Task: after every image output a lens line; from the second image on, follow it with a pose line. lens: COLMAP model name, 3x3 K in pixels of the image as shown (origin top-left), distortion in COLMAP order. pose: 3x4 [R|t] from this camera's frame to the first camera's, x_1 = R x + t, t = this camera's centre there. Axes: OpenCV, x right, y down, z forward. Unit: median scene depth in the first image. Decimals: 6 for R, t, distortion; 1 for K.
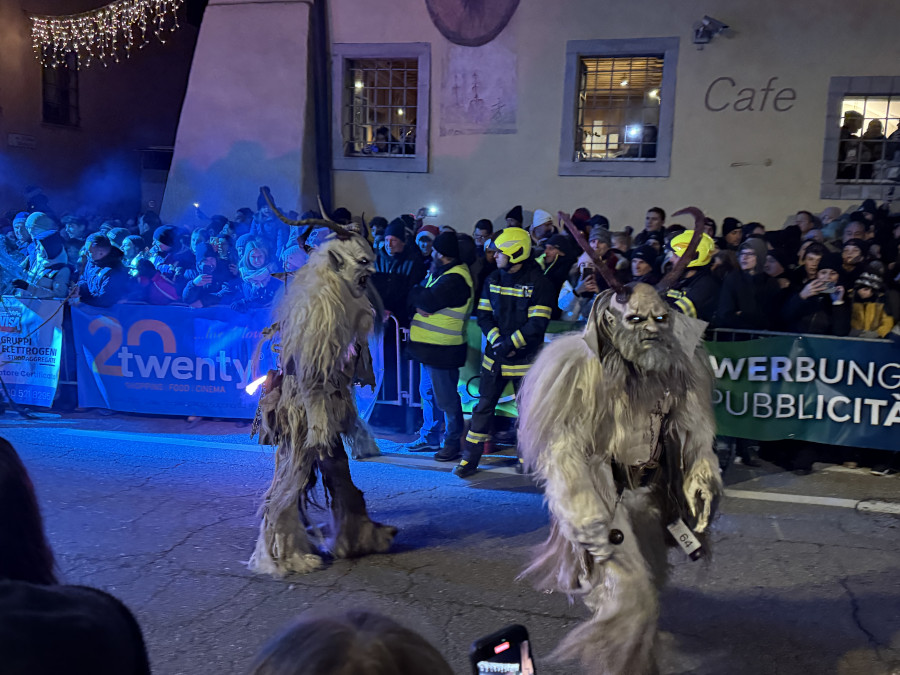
lens RADIAL K [[864.9, 0, 450.0], [0, 864.9, 337.5], [0, 0, 1]] dist [0.003218, 0.005147]
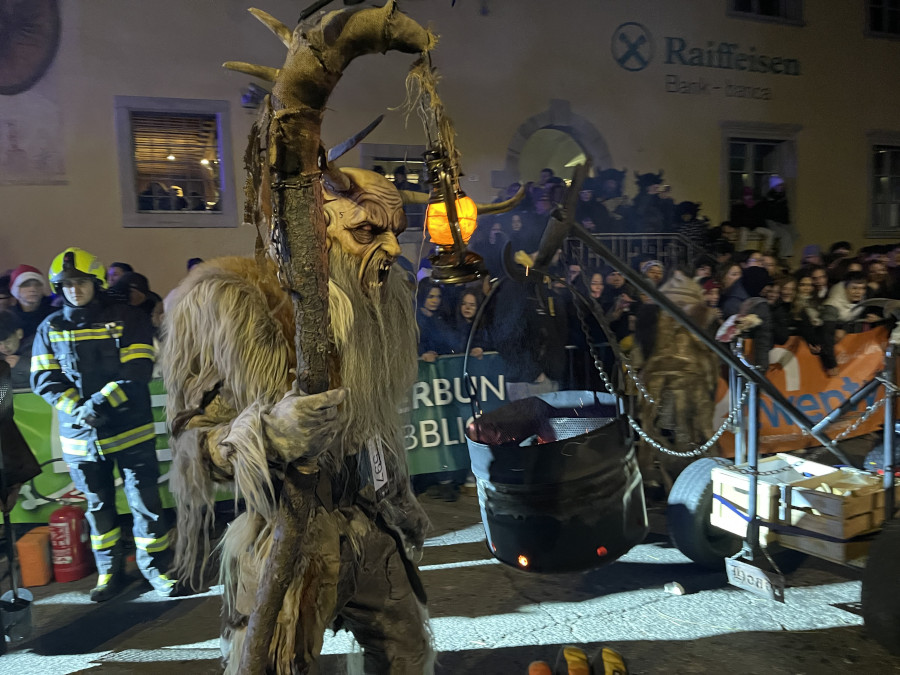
lens RADIAL K [[794.3, 0, 450.0], [0, 794.3, 337.5], [0, 0, 1]] dist [-0.014203, -0.015851]
pose [[0.865870, -0.090562, 0.492003, 0.004301], [0.124945, 0.991459, -0.037394, 0.012681], [-0.484414, 0.093852, 0.869790, 0.252233]]
